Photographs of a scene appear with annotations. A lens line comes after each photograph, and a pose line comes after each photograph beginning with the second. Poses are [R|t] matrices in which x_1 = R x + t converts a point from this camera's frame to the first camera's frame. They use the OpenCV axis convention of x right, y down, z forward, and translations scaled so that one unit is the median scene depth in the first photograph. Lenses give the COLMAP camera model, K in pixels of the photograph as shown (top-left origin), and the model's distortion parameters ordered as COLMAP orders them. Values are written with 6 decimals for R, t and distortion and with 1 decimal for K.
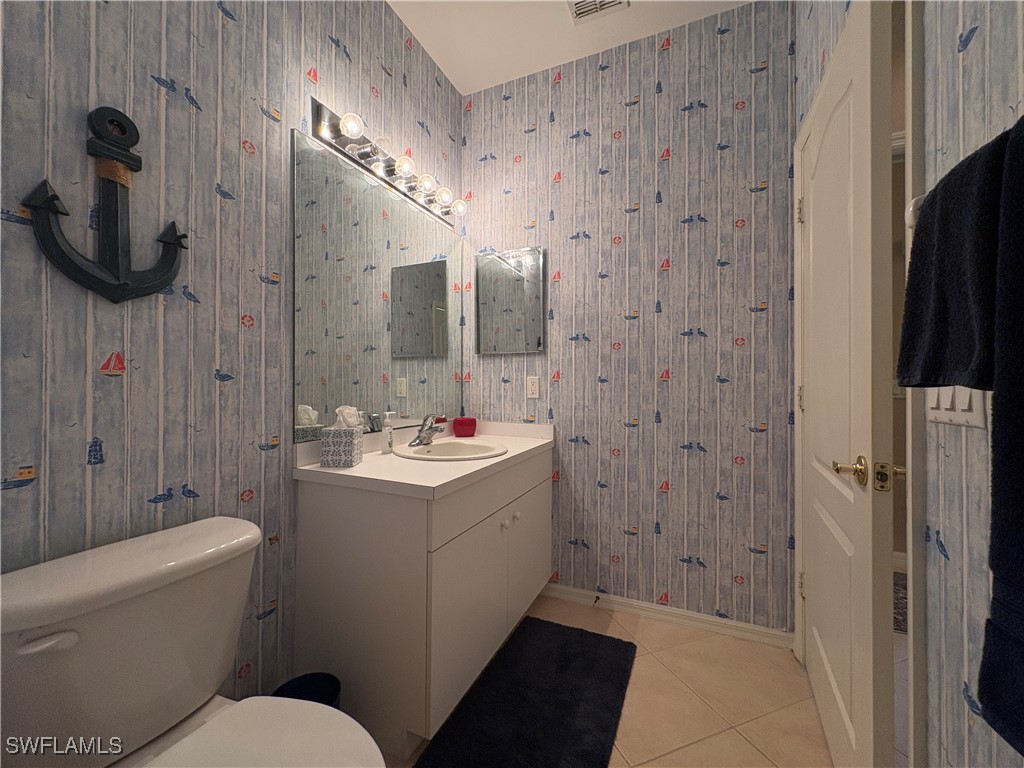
lens RADIAL K [[410.1, 0, 514.7], [0, 410.1, 385.6], [0, 0, 1]] dist [-0.002605, 0.000663]
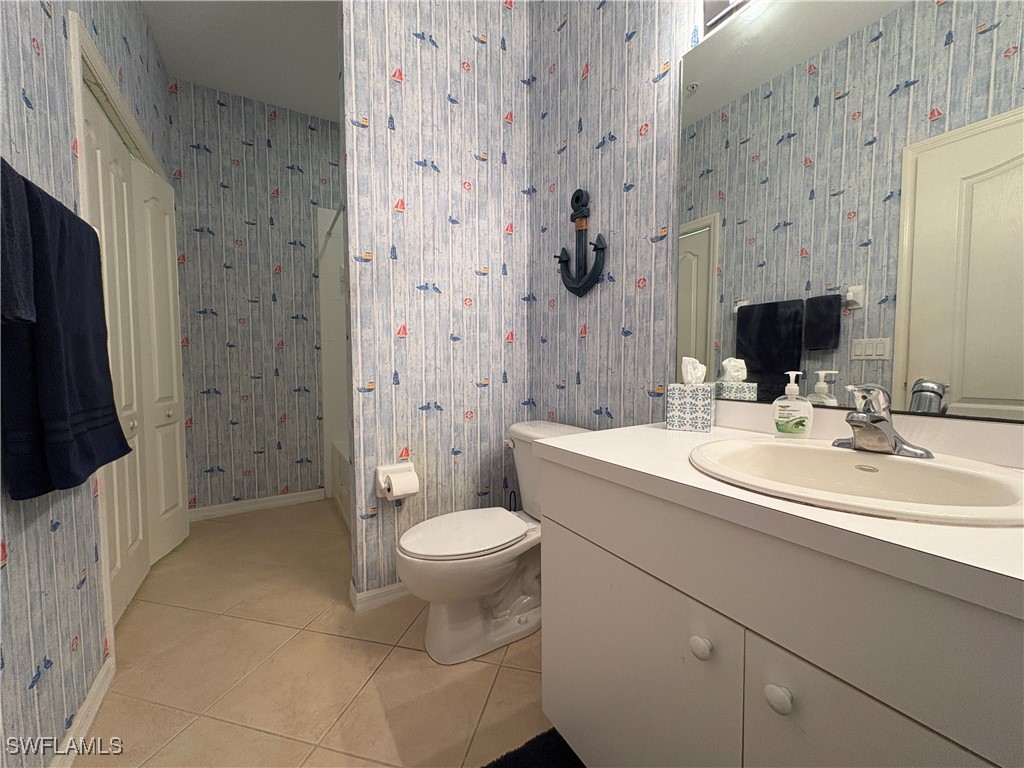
lens RADIAL K [[410.1, 0, 518.7], [0, 410.1, 379.0], [0, 0, 1]] dist [-0.002605, 0.000663]
pose [[-0.576780, 0.040479, -0.815896, 0.567987], [0.014241, 0.999118, 0.039502, 0.070742], [0.816776, 0.011165, -0.576847, 1.523115]]
